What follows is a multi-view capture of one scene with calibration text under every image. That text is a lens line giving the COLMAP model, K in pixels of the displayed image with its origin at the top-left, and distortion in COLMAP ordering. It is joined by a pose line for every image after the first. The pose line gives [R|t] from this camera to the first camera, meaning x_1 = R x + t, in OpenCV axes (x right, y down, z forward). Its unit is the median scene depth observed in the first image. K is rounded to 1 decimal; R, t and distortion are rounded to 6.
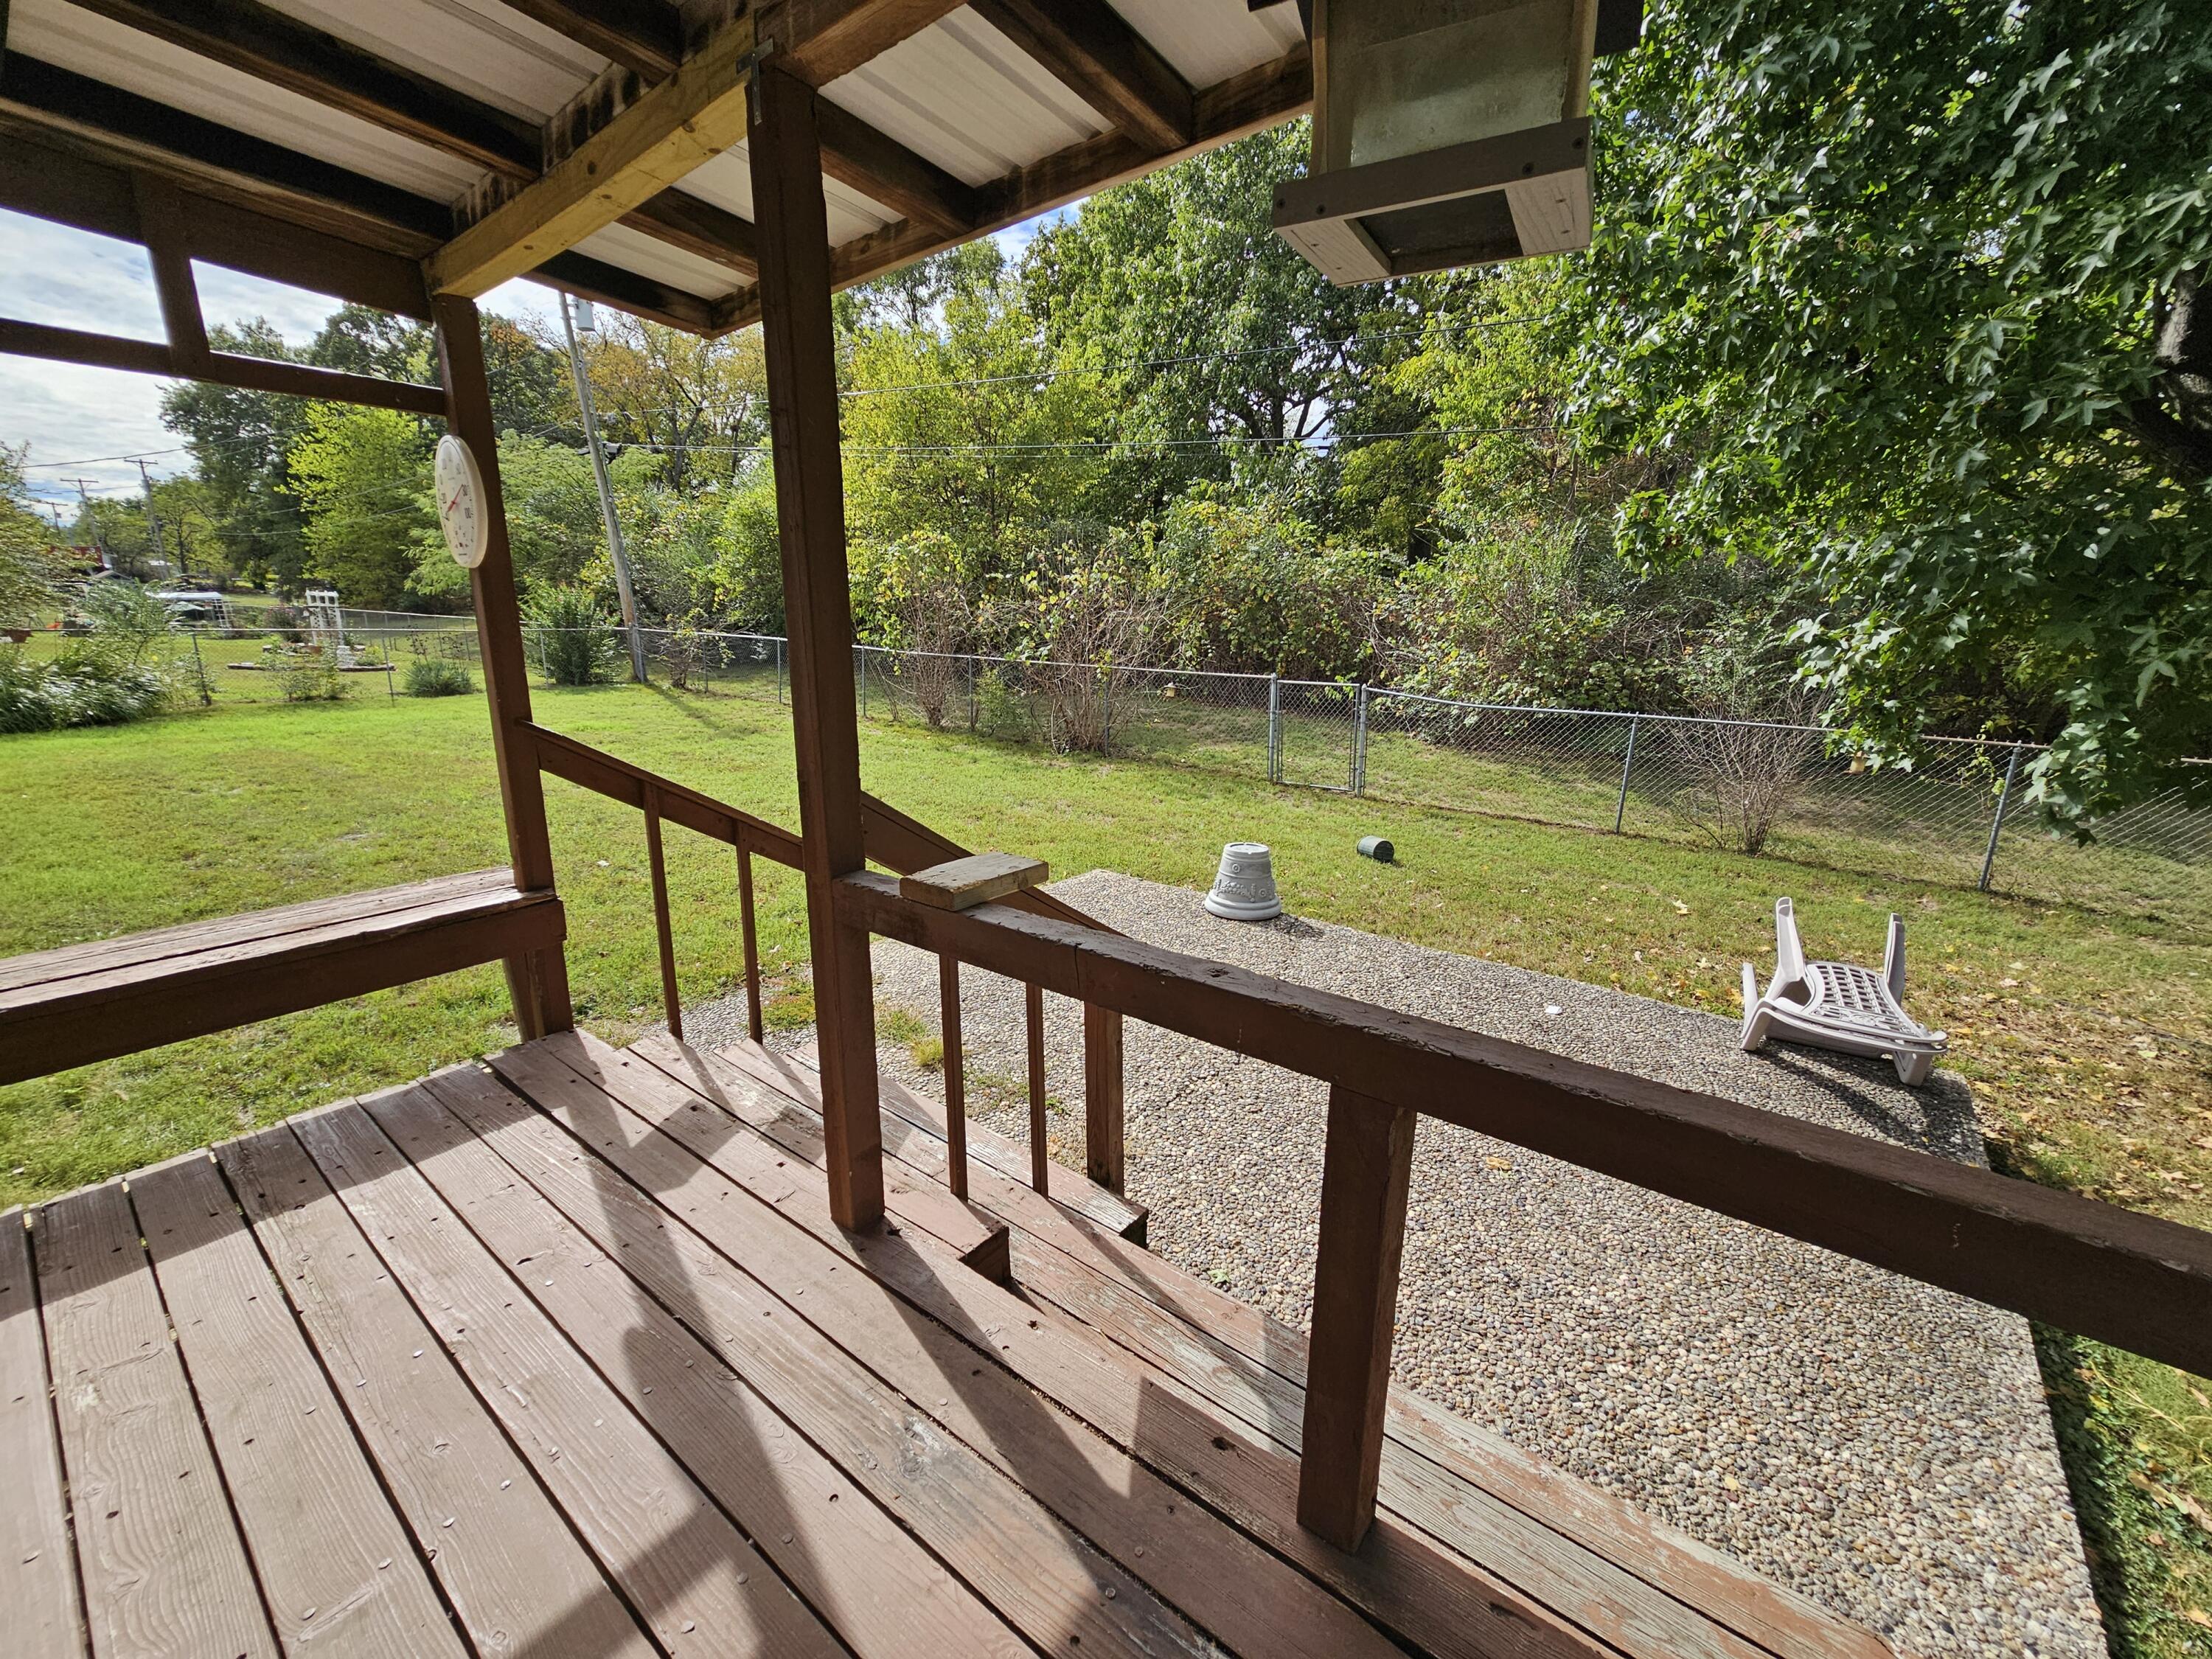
lens RADIAL K [[903.3, 0, 1095.9], [0, 903.3, 835.8], [0, 0, 1]] dist [-0.002705, -0.000303]
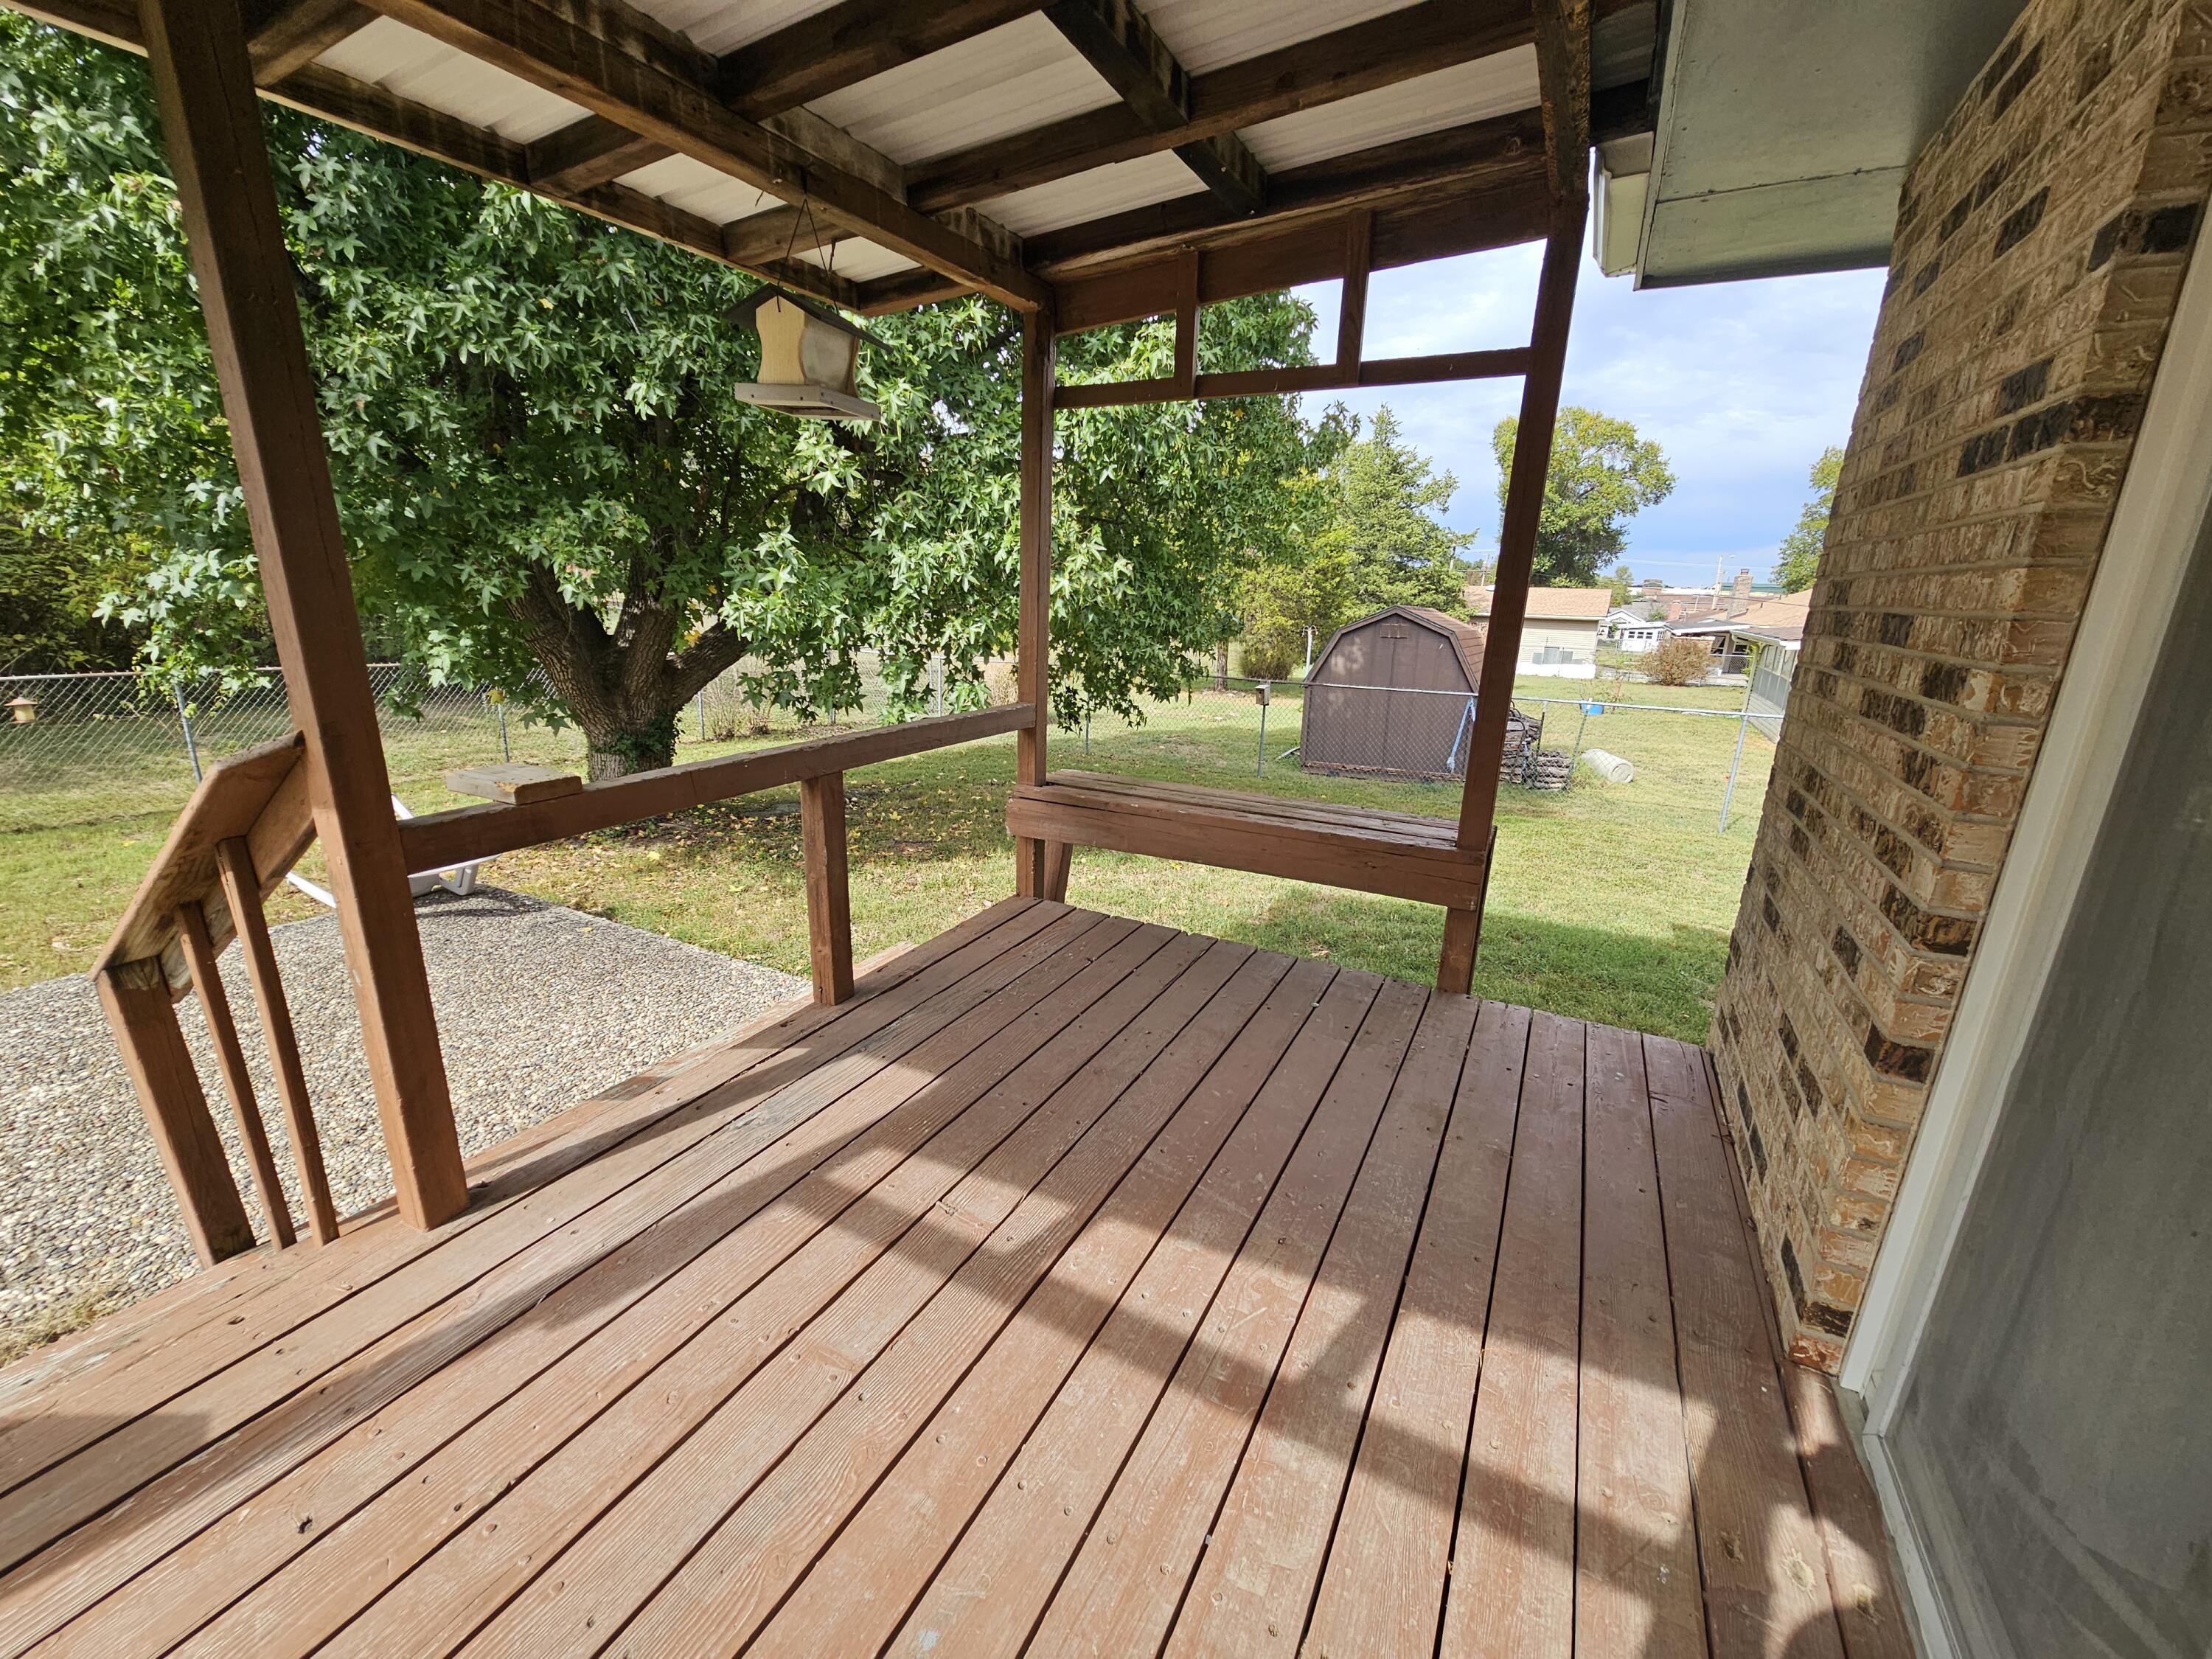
lens RADIAL K [[903.3, 0, 1095.9], [0, 903.3, 835.8], [0, 0, 1]] dist [-0.002705, -0.000303]
pose [[-0.179937, -0.273101, 0.945007, -0.177032], [0.209198, 0.928087, 0.308044, -0.011527], [-0.961176, 0.253122, -0.109865, 0.056481]]
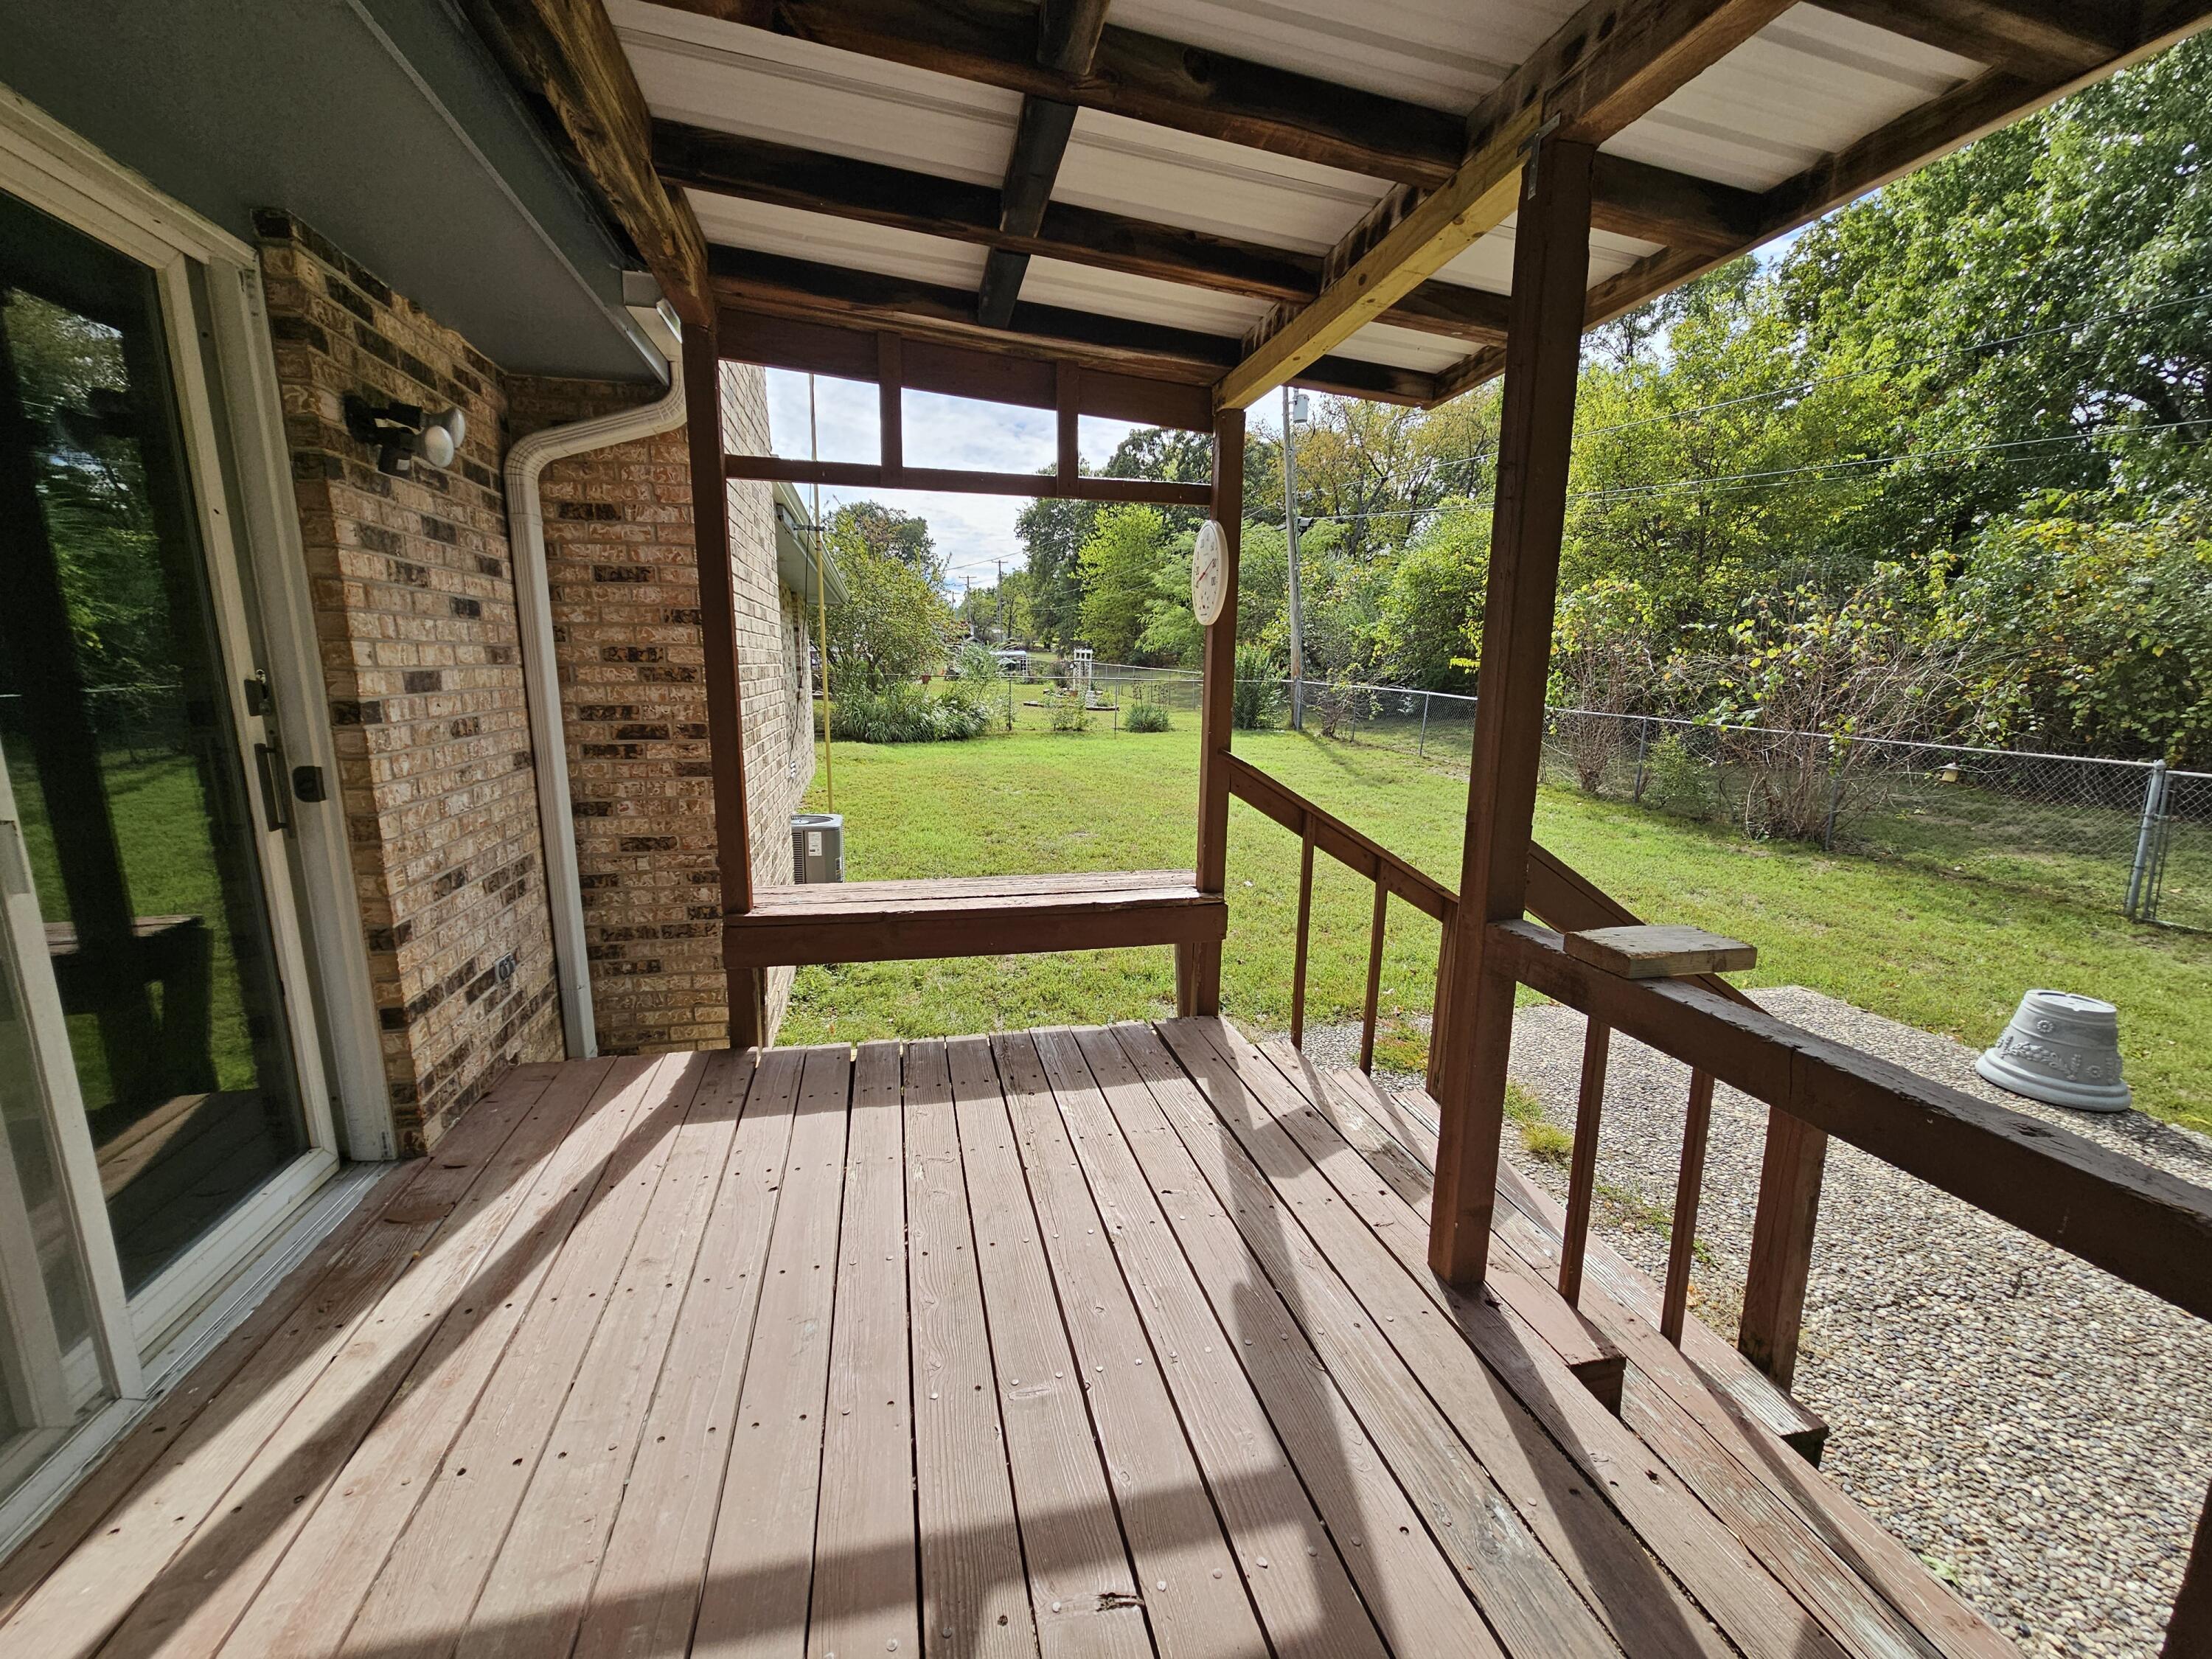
lens RADIAL K [[901.5, 0, 1095.8], [0, 901.5, 836.5], [0, 0, 1]] dist [0.001483, -0.003735]
pose [[0.779649, 0.120446, -0.614524, -0.003948], [-0.155940, 0.987757, -0.004243, 0.003519], [0.606490, 0.099136, 0.788887, -0.007341]]
